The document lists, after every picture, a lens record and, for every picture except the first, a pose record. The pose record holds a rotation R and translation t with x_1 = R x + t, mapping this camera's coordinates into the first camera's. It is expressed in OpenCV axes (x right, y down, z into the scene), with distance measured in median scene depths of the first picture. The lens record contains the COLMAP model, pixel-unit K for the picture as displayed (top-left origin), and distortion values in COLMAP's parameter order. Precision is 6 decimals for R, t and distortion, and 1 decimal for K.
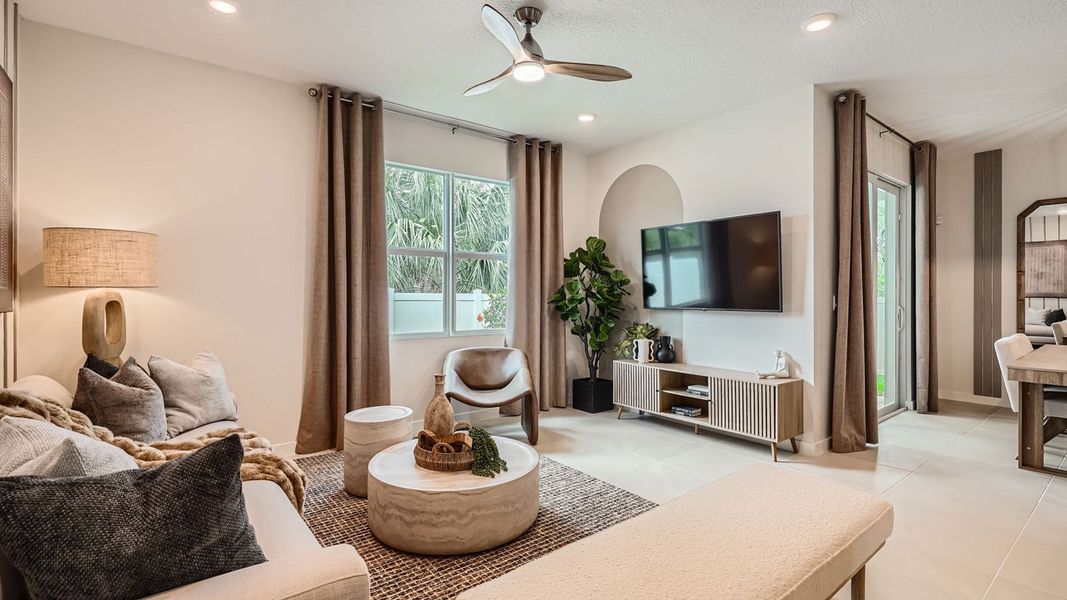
lens RADIAL K [[483.5, 0, 533.5], [0, 483.5, 300.0], [0, 0, 1]] dist [0.001082, 0.000326]
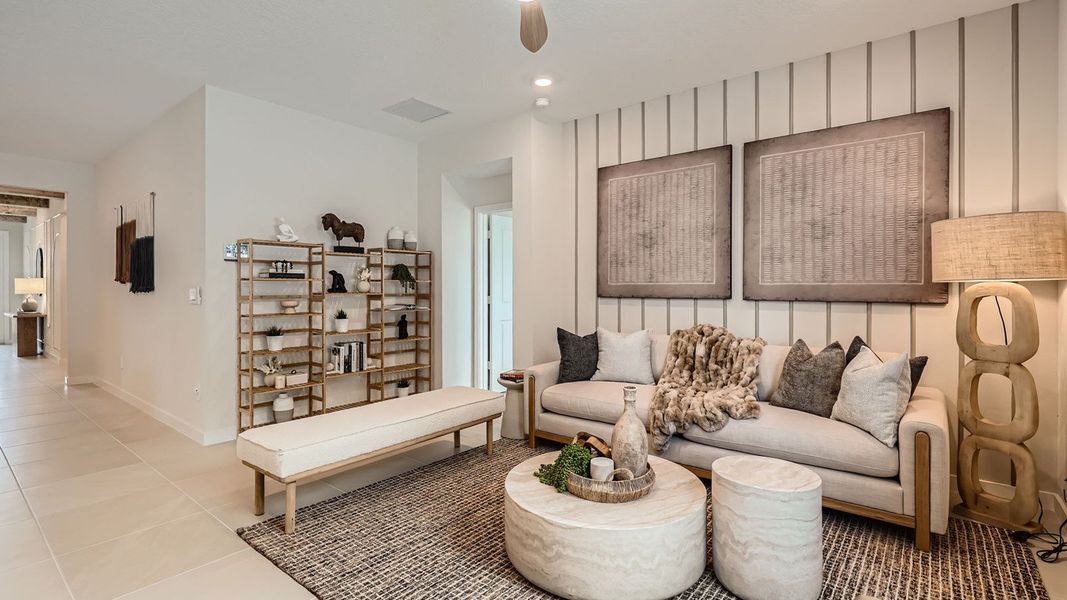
lens RADIAL K [[483.5, 0, 533.5], [0, 483.5, 300.0], [0, 0, 1]] dist [0.001082, 0.000326]
pose [[-0.973705, 0.007274, -0.227695, 0.154489], [0.003234, 0.999831, 0.018111, -0.006497], [0.227788, 0.016898, -0.973564, 1.866719]]
